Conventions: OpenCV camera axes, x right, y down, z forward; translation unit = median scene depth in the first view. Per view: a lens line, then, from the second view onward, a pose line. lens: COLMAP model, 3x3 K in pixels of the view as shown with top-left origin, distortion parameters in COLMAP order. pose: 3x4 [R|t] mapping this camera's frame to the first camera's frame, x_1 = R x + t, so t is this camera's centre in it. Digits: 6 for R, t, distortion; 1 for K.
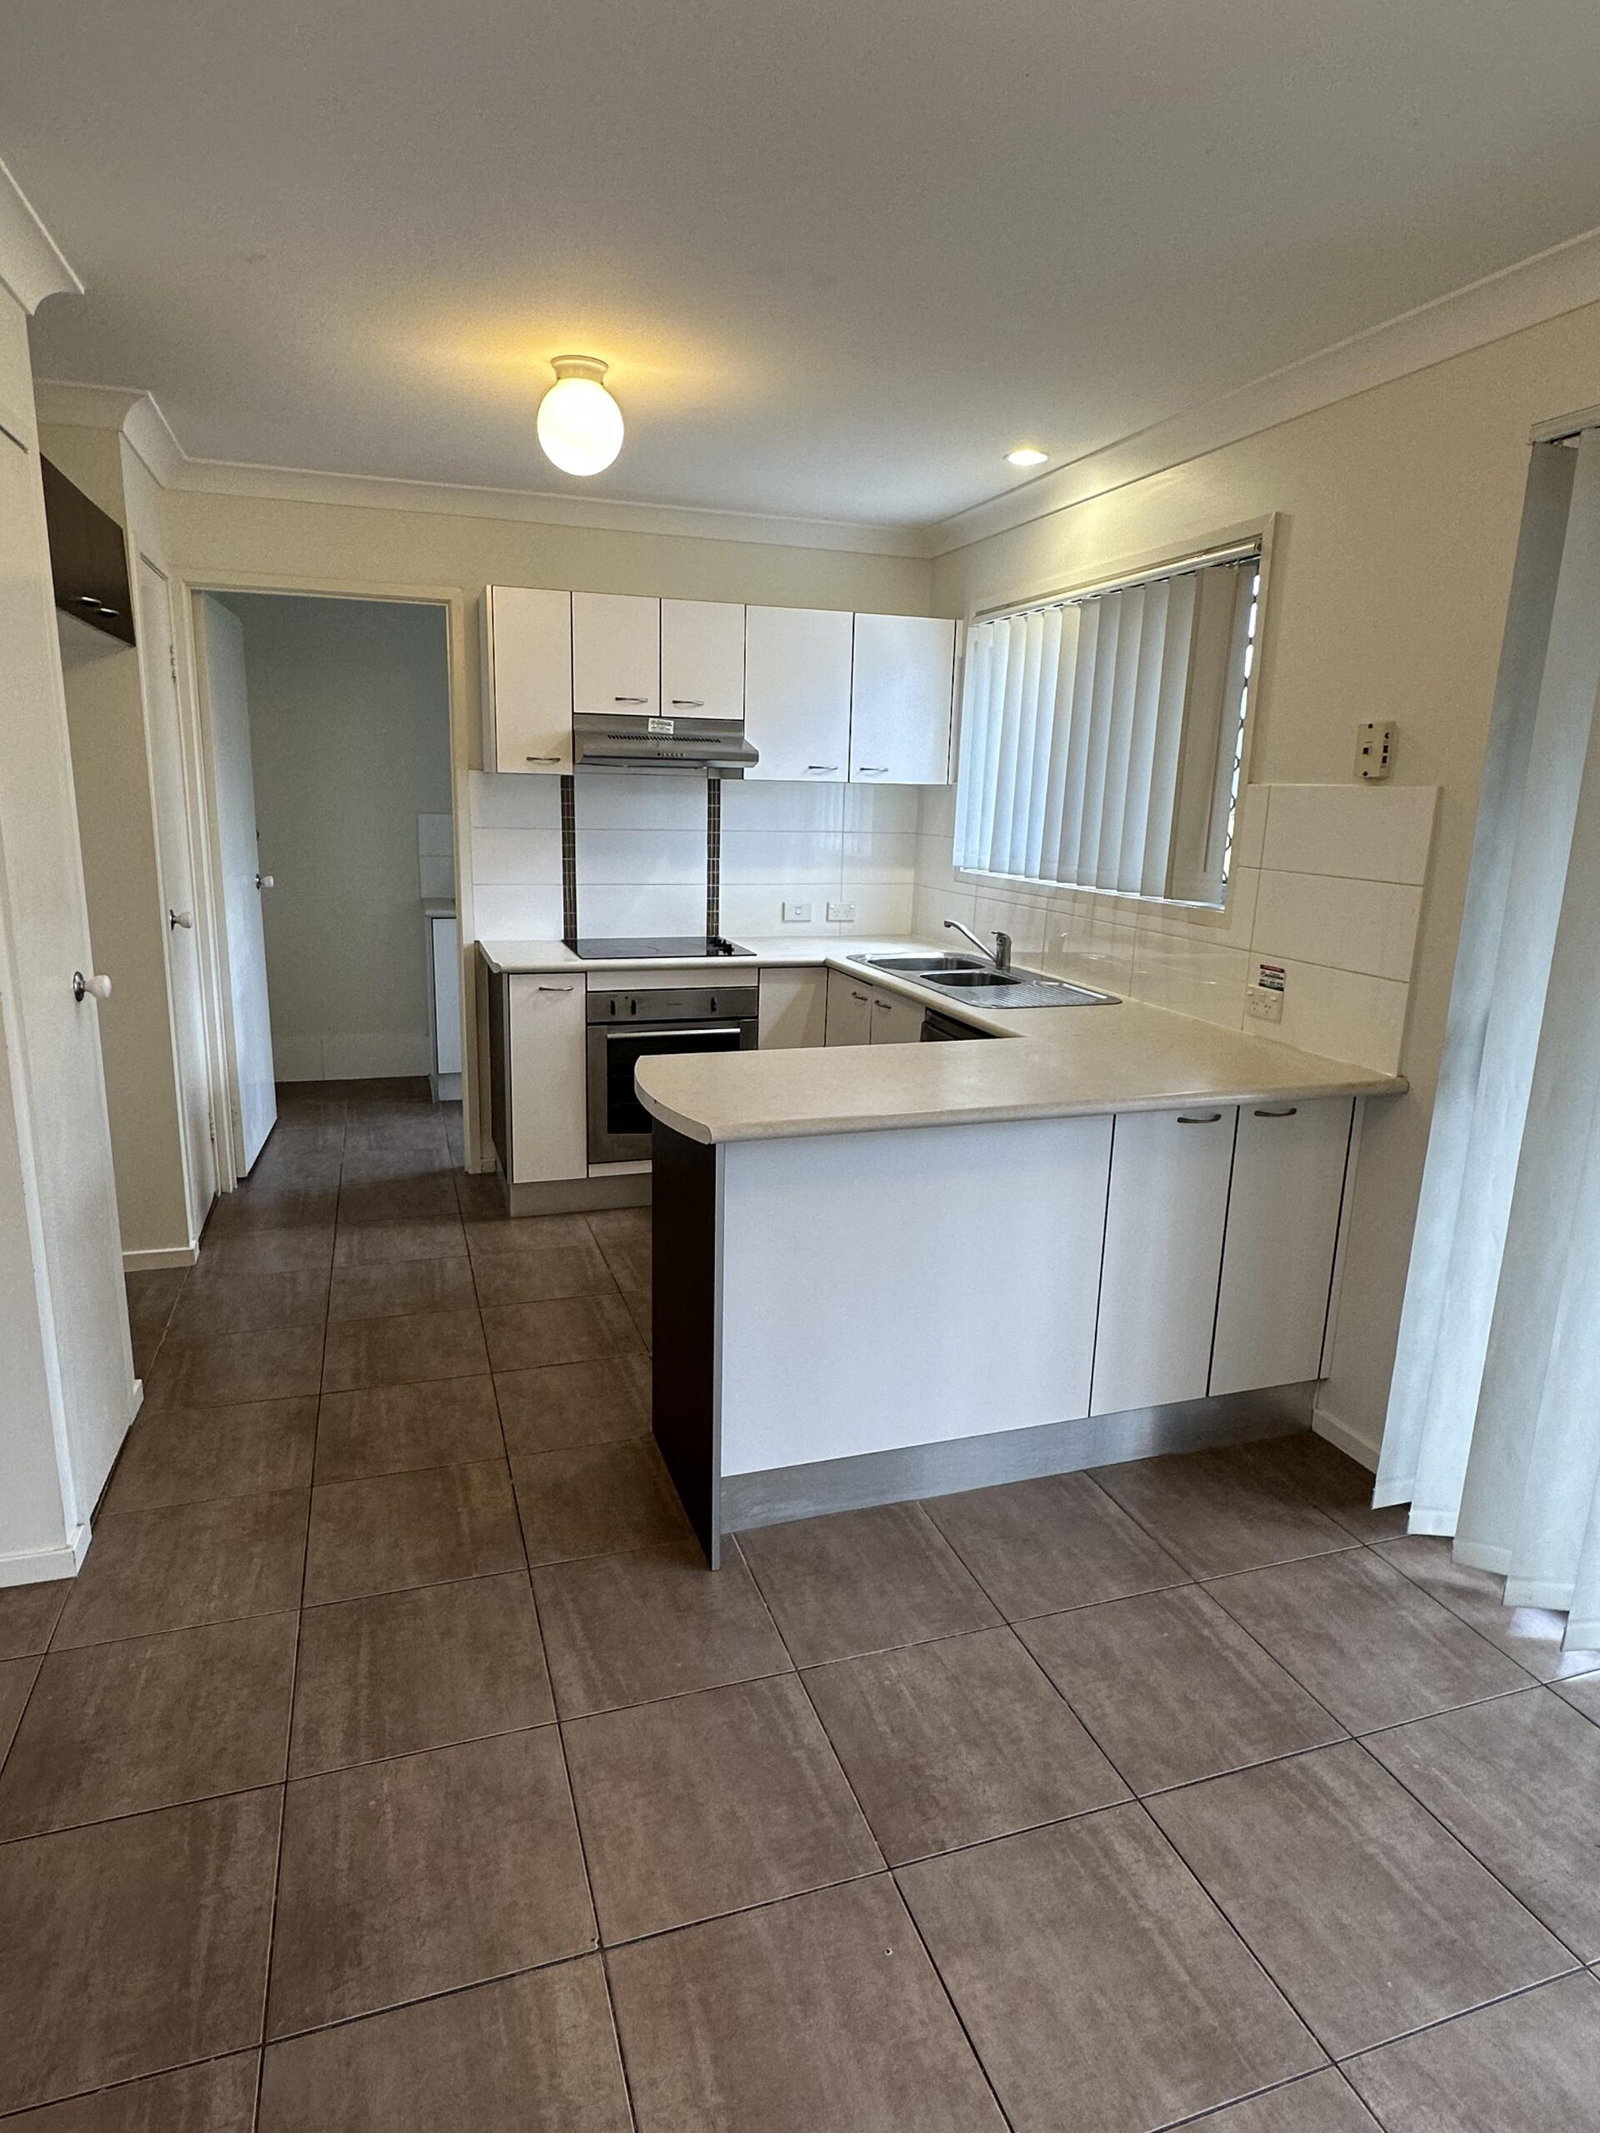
lens RADIAL K [[1222.1, 0, 800.2], [0, 1222.1, 1069.4], [0, 0, 1]] dist [-0.001365, -0.002633]
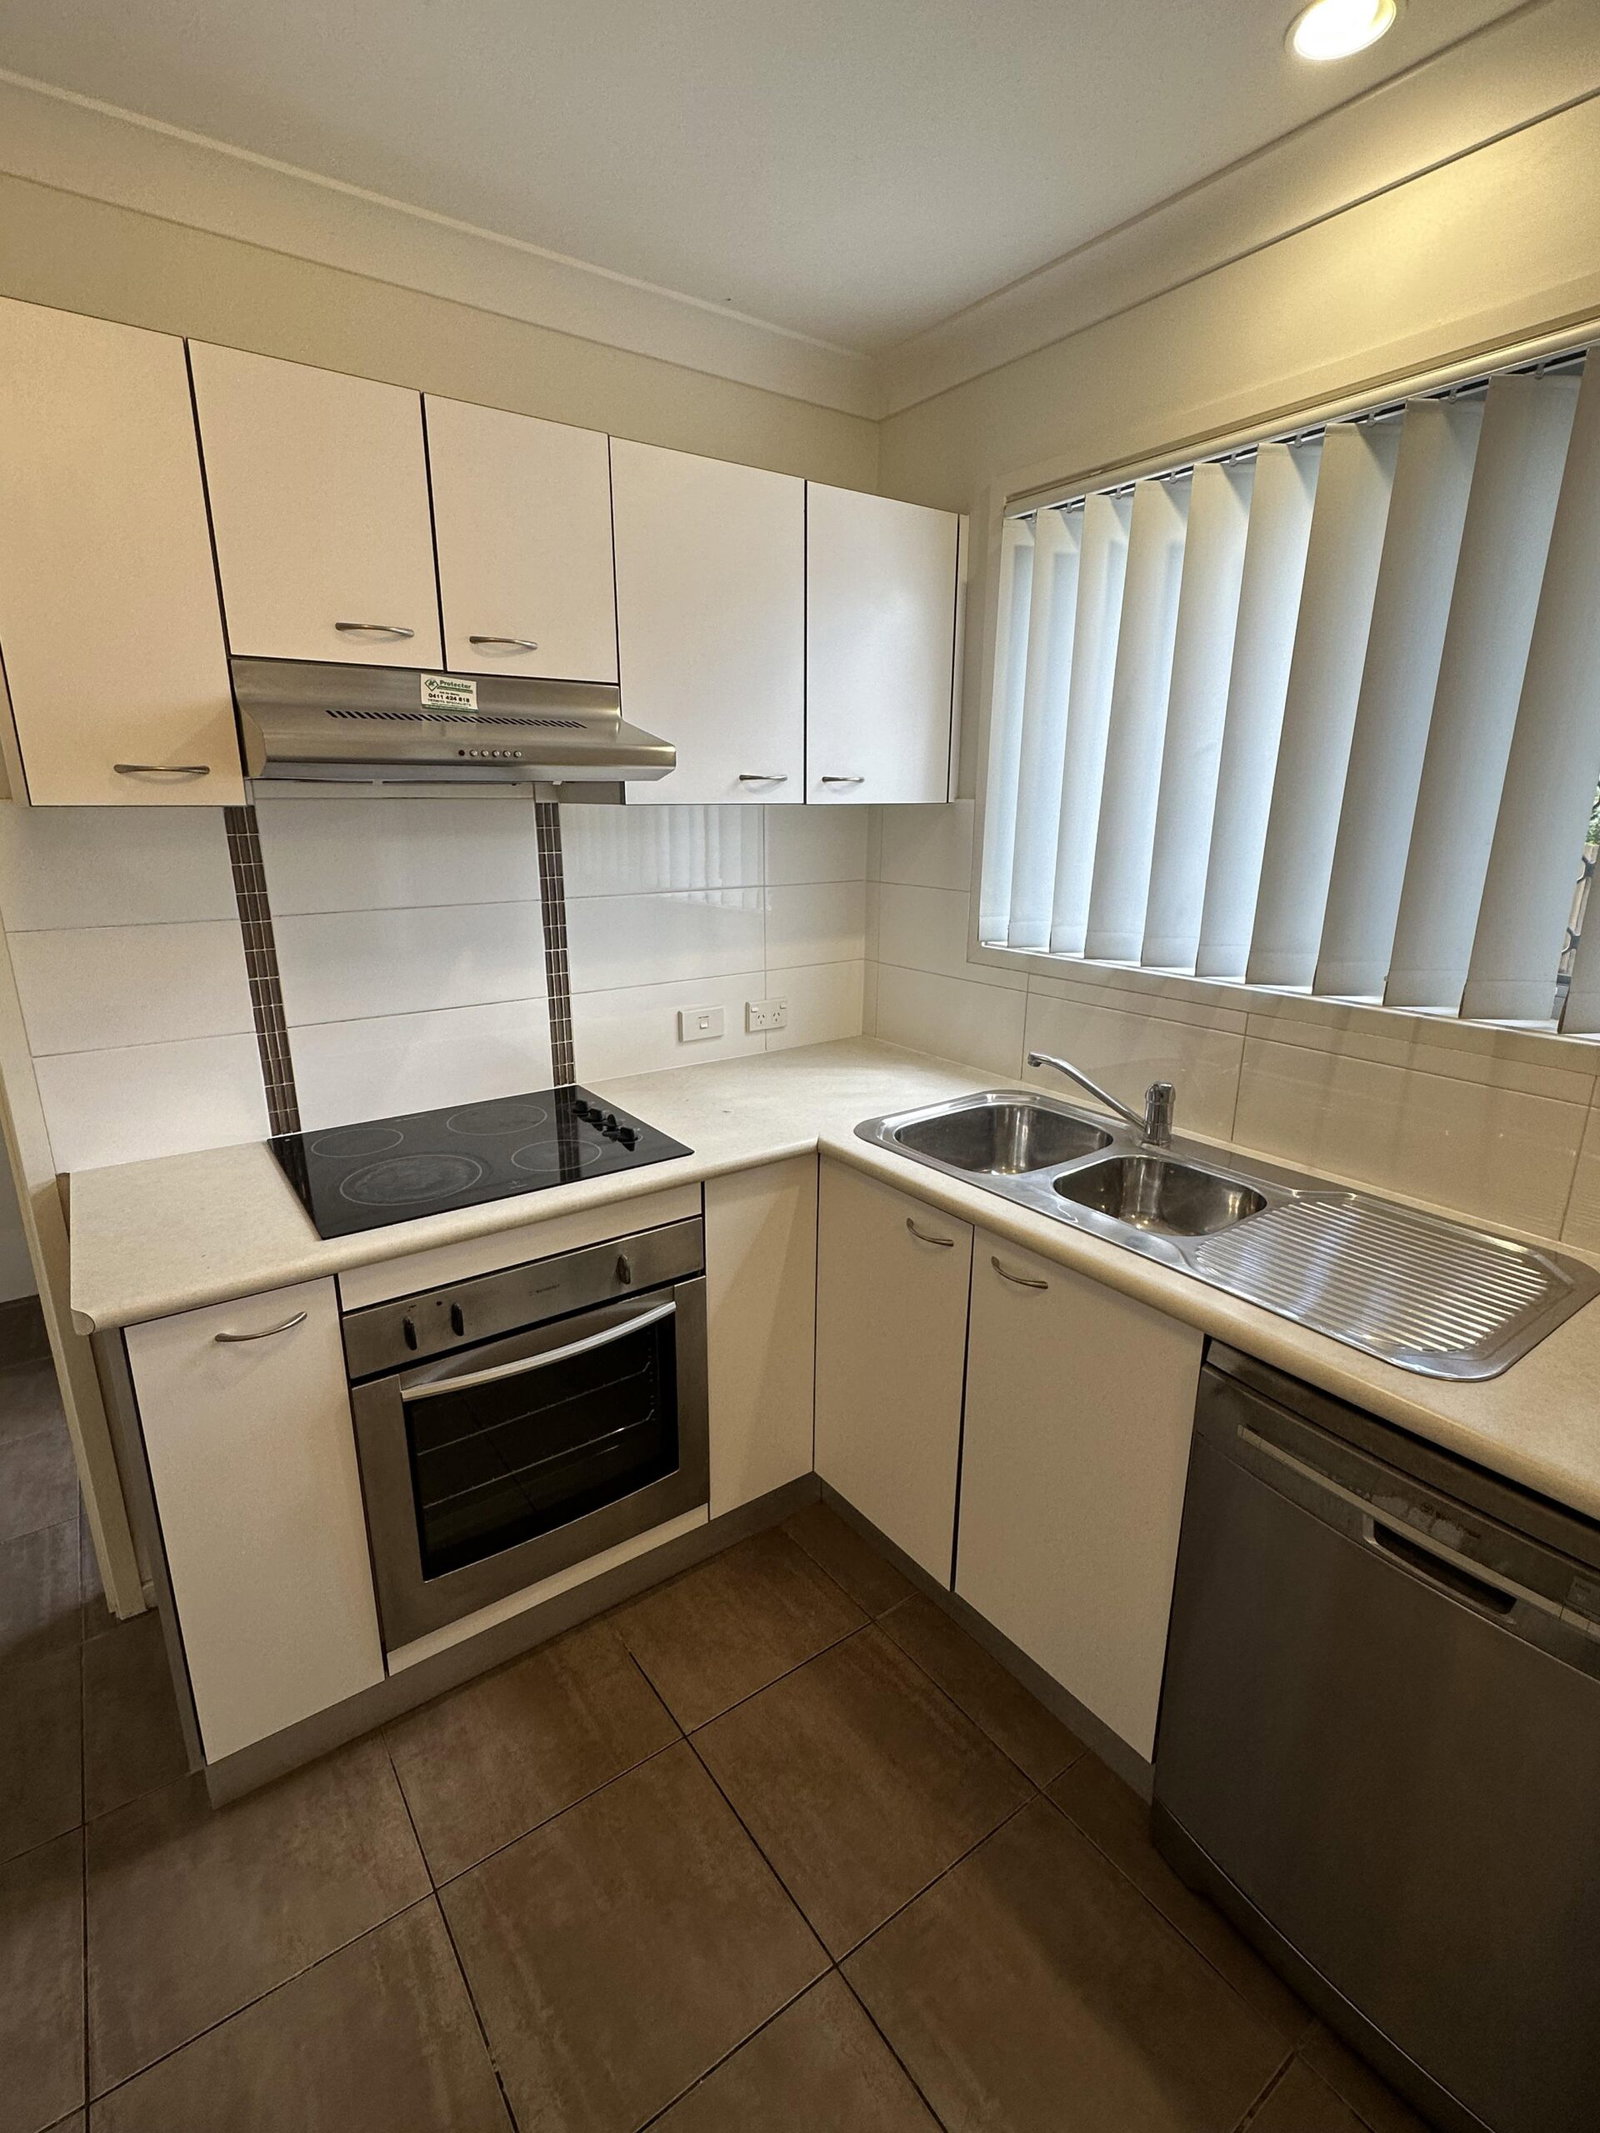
lens RADIAL K [[976.9, 0, 799.7], [0, 976.9, 1070.3], [0, 0, 1]] dist [-0.004855, -0.000029]
pose [[0.956536, -0.100190, 0.273864, -0.093888], [0.087556, 0.994469, 0.058003, -0.137126], [-0.278160, -0.031504, 0.960018, 0.557285]]
